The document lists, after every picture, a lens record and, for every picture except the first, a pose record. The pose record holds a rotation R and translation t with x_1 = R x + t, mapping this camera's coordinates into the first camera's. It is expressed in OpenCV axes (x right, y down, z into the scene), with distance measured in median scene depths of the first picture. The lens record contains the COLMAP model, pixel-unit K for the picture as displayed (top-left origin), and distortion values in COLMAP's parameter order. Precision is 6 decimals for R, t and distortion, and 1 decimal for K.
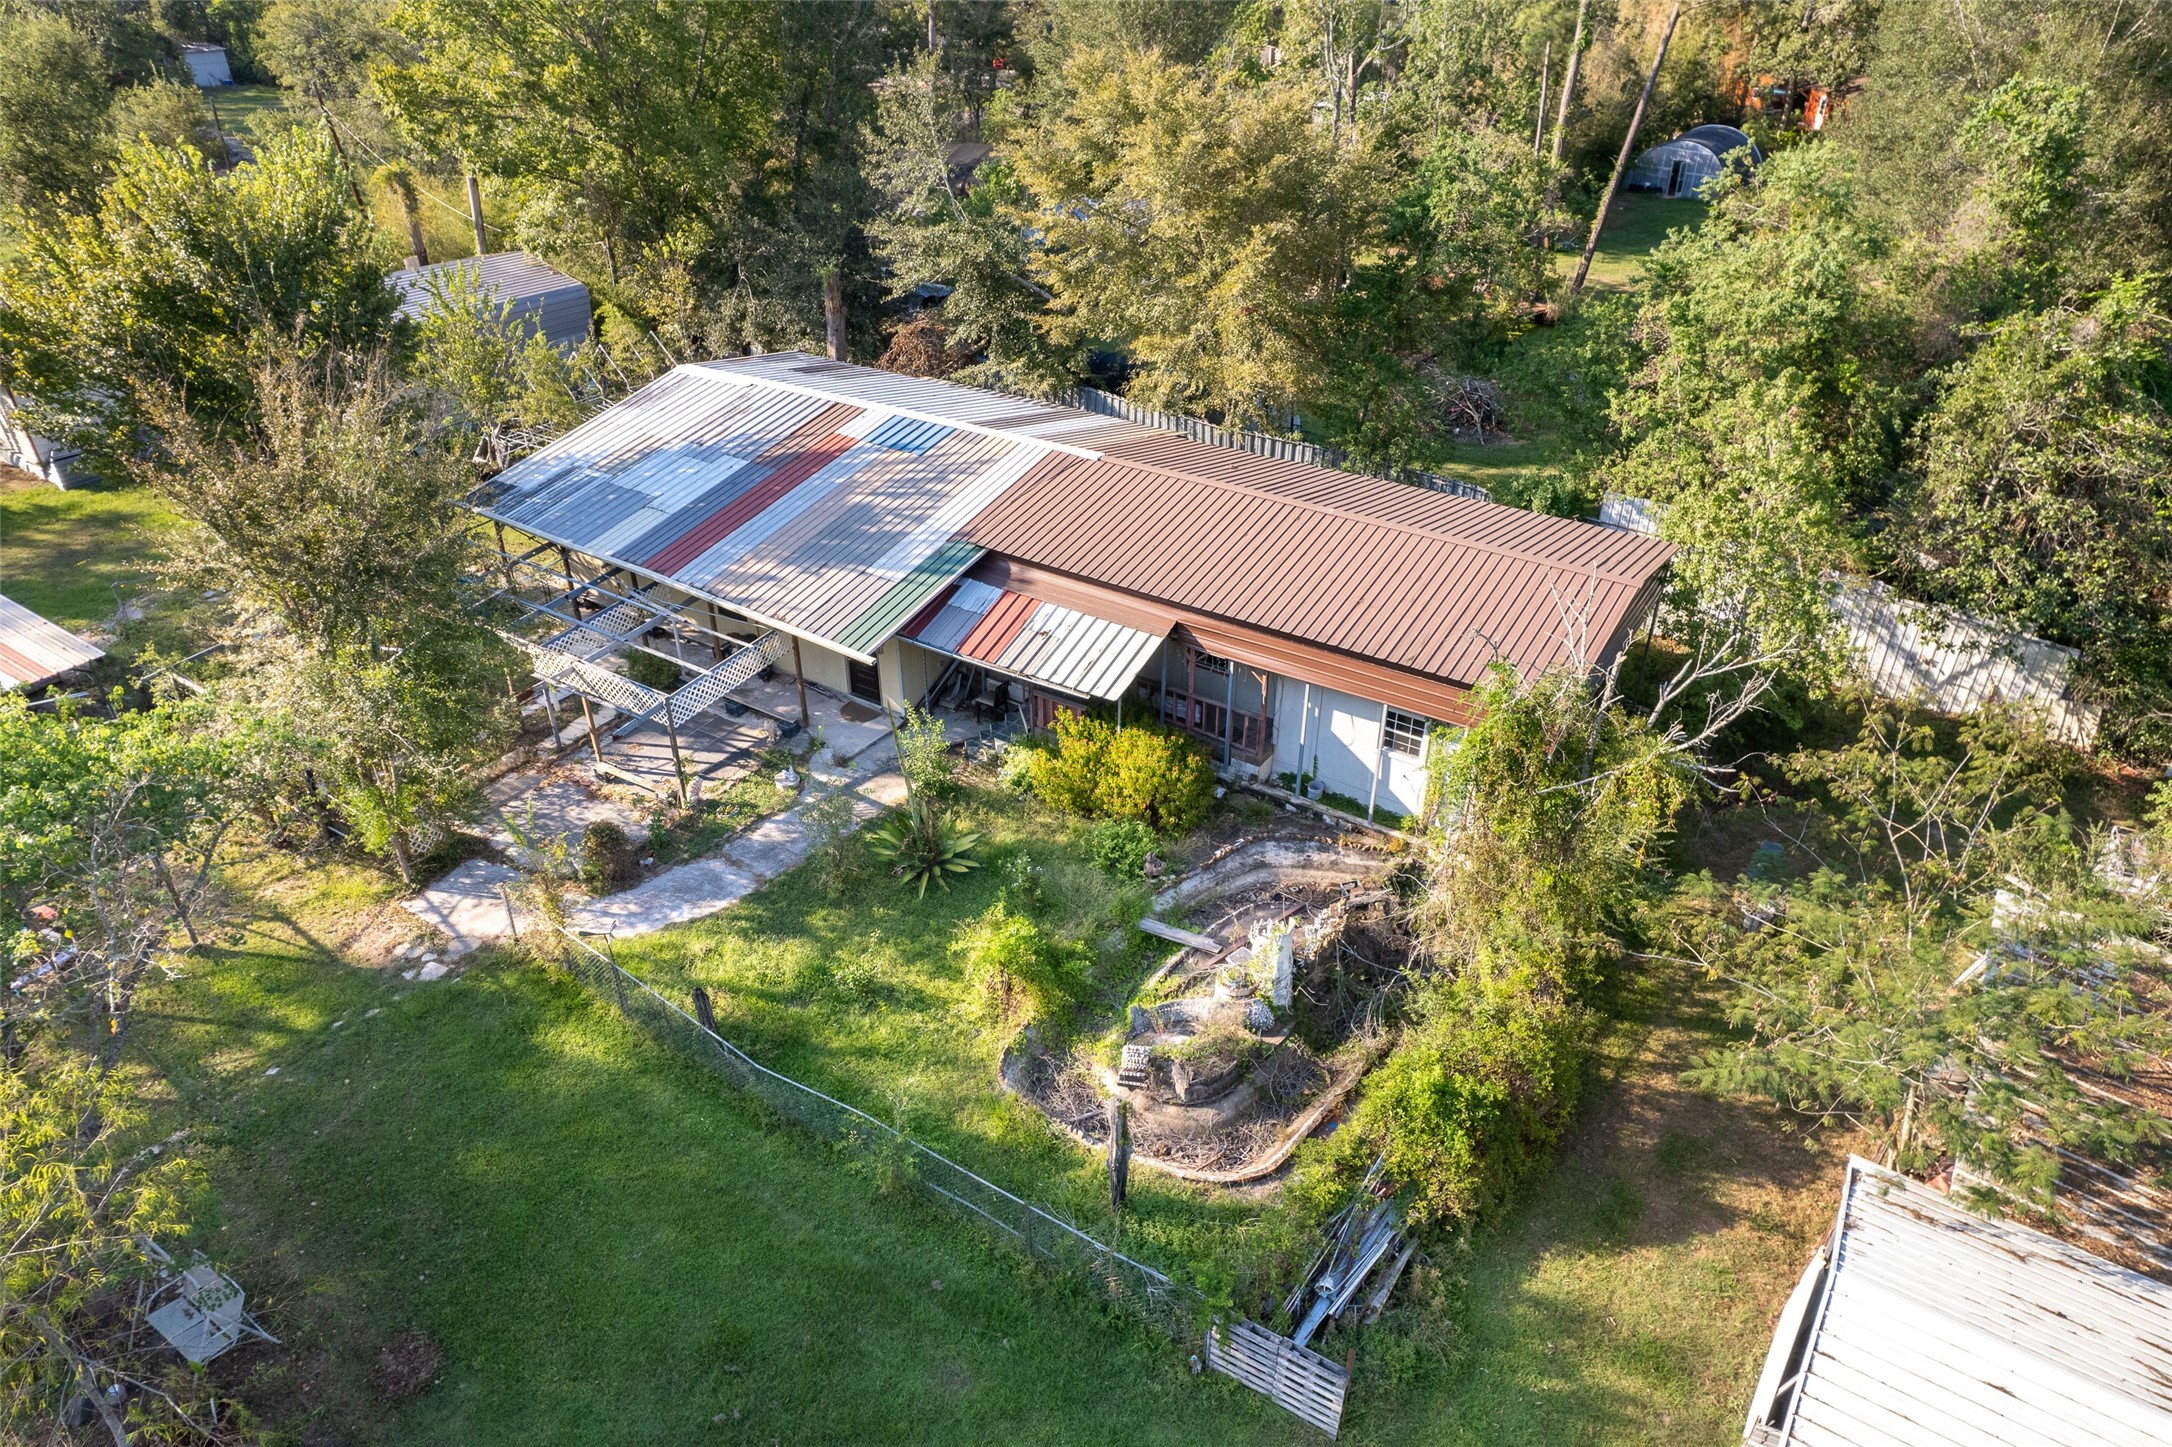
lens RADIAL K [[1401.4, 0, 1085.9], [0, 1401.4, 729.5], [0, 0, 1]] dist [-0.076200, 0.066369]
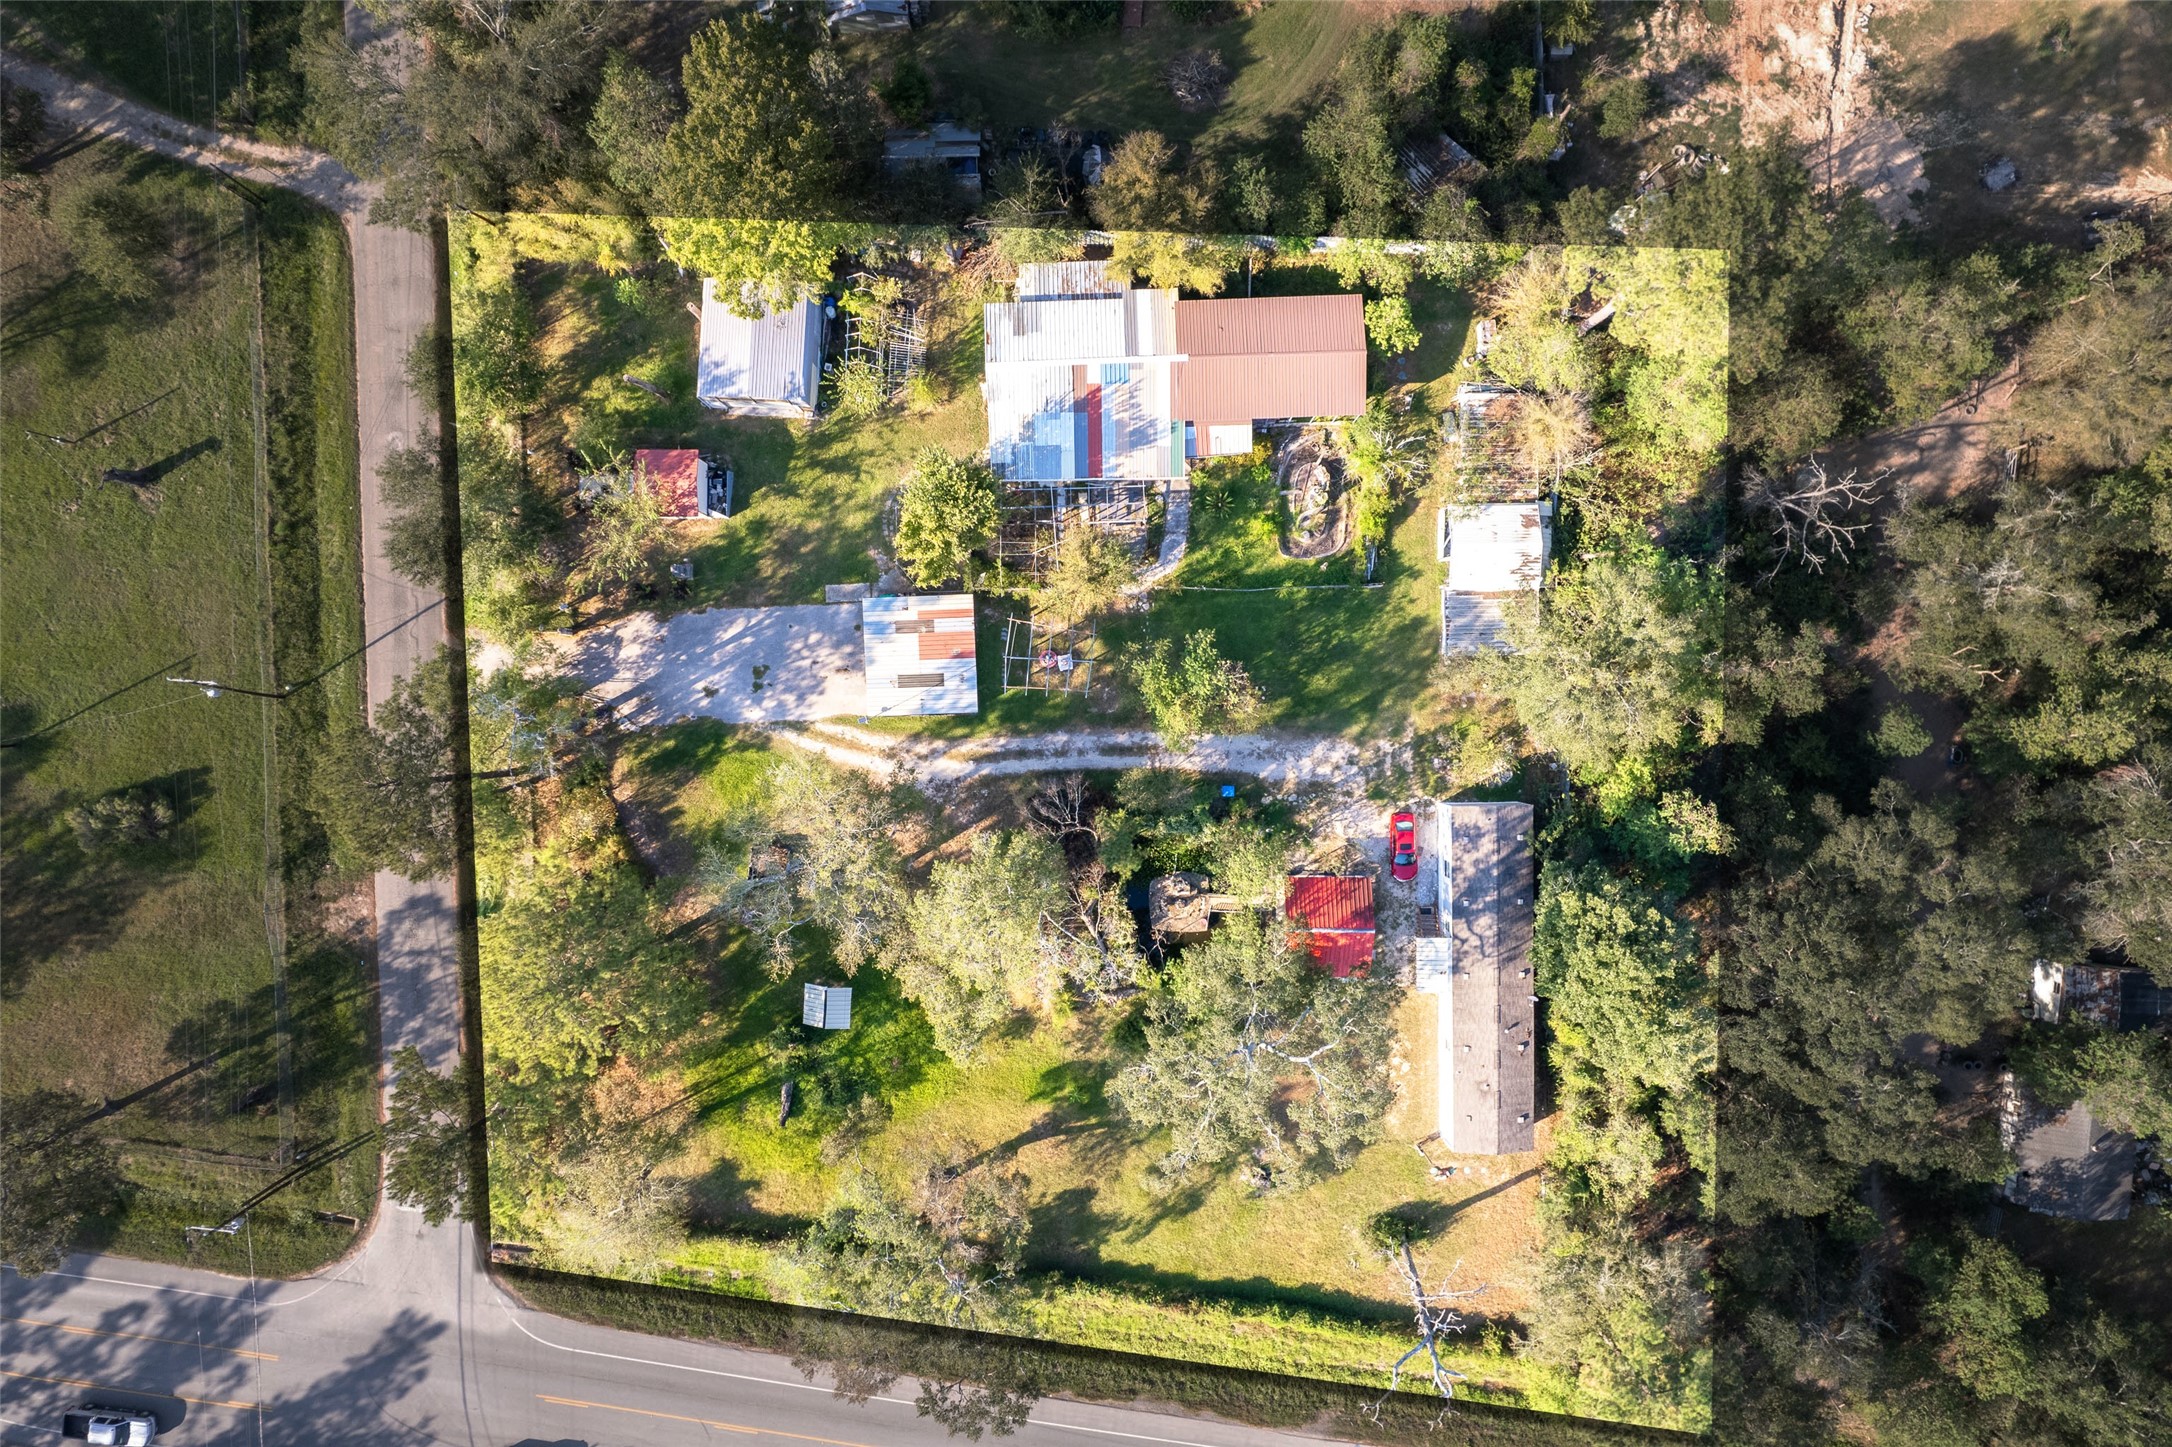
lens RADIAL K [[1401.4, 0, 1085.5], [0, 1401.4, 726.2], [0, 0, 1]] dist [-0.076200, 0.066369]
pose [[0.823977, -0.565986, -0.026871, -0.618187], [0.307095, 0.406218, 0.860628, -2.897767], [-0.476188, -0.717389, 0.508525, -1.122575]]
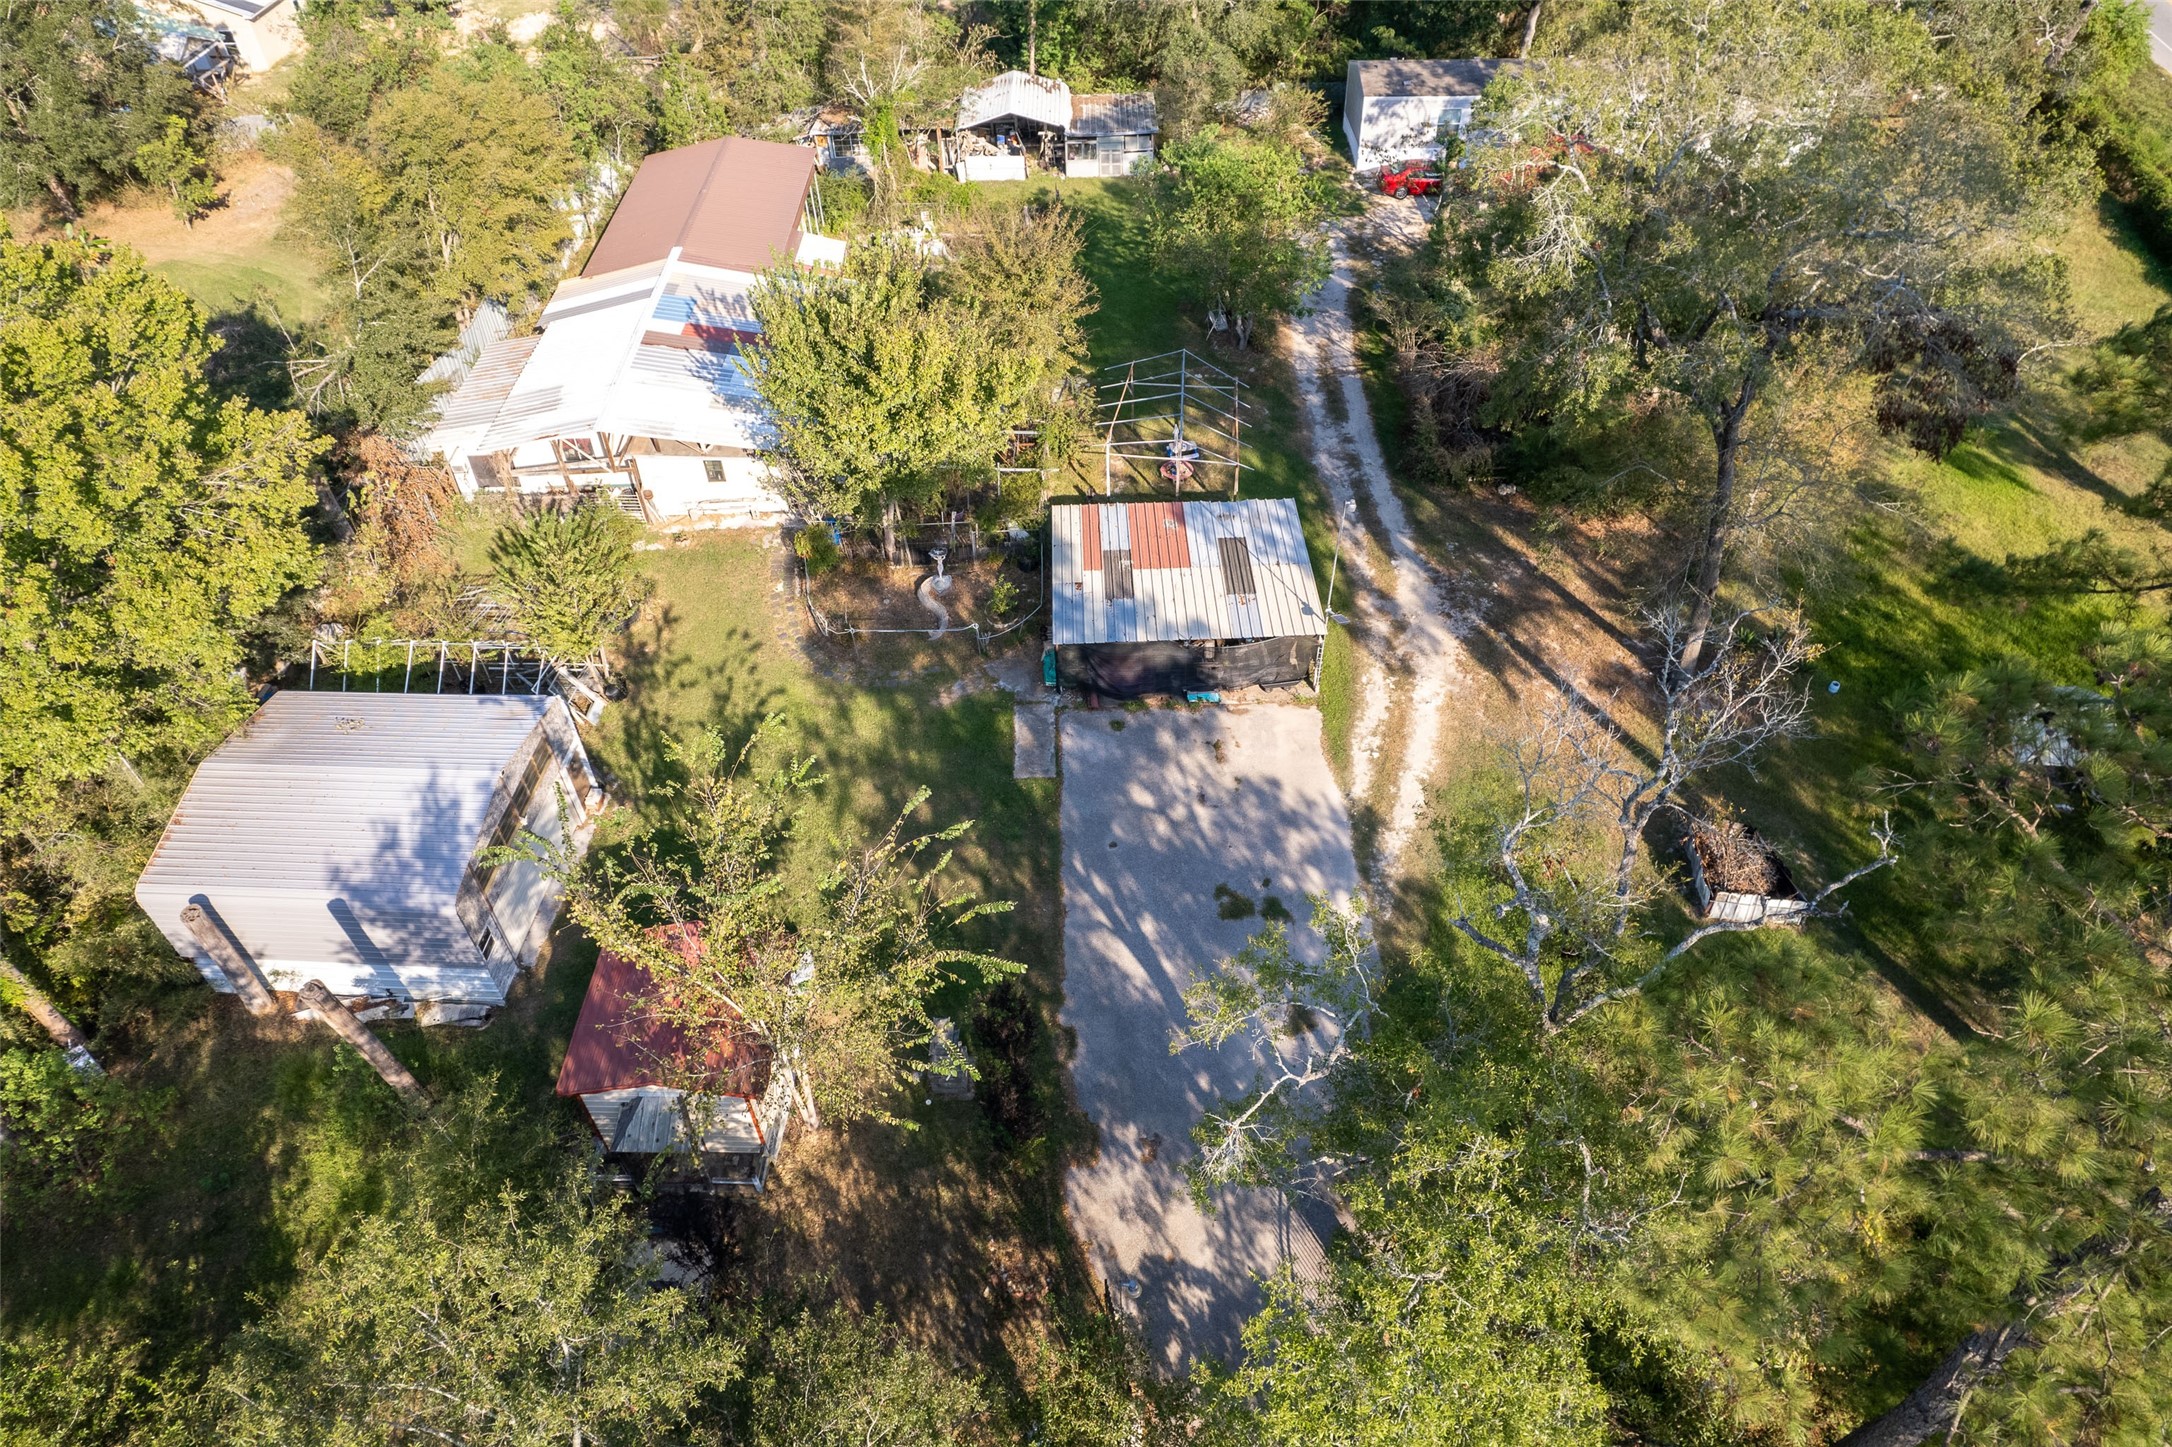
lens RADIAL K [[1401.4, 0, 1085.1], [0, 1401.4, 734.5], [0, 0, 1]] dist [-0.076200, 0.066369]
pose [[-0.552339, -0.571555, 0.606833, -2.000733], [0.448409, 0.409960, 0.794269, -1.300859], [-0.702746, 0.710814, 0.029854, 1.189592]]
